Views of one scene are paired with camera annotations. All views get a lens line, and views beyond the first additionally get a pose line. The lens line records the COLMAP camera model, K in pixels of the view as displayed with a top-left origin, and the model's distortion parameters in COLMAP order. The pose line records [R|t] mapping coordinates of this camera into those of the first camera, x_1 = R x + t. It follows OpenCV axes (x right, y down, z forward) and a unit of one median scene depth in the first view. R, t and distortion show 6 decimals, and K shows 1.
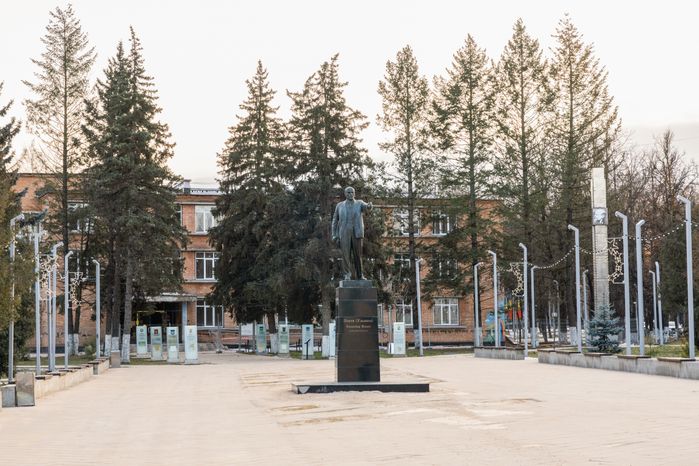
lens RADIAL K [[1289.7, 0, 349.3], [0, 1289.7, 233.0], [0, 0, 1]] dist [0.009269, 0.000000]
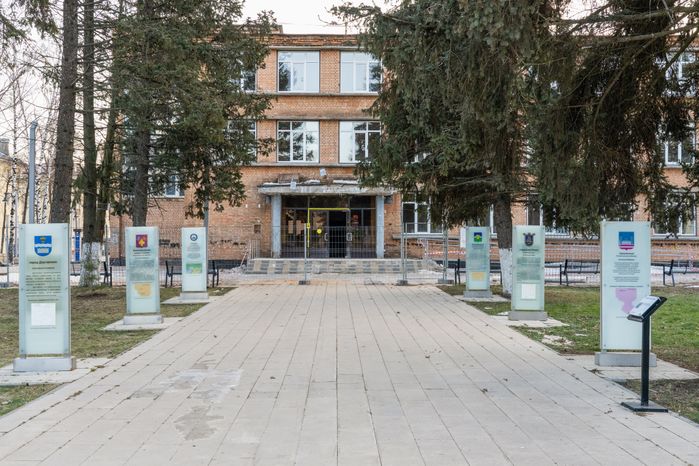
lens RADIAL K [[784.4, 0, 349.4], [0, 784.4, 234.4], [0, 0, 1]] dist [0.001087, 0.000000]
pose [[0.957605, 0.011910, -0.287837, -0.032615], [0.008252, 0.997601, 0.068733, 0.052465], [0.287965, -0.068194, 0.955210, 0.703383]]
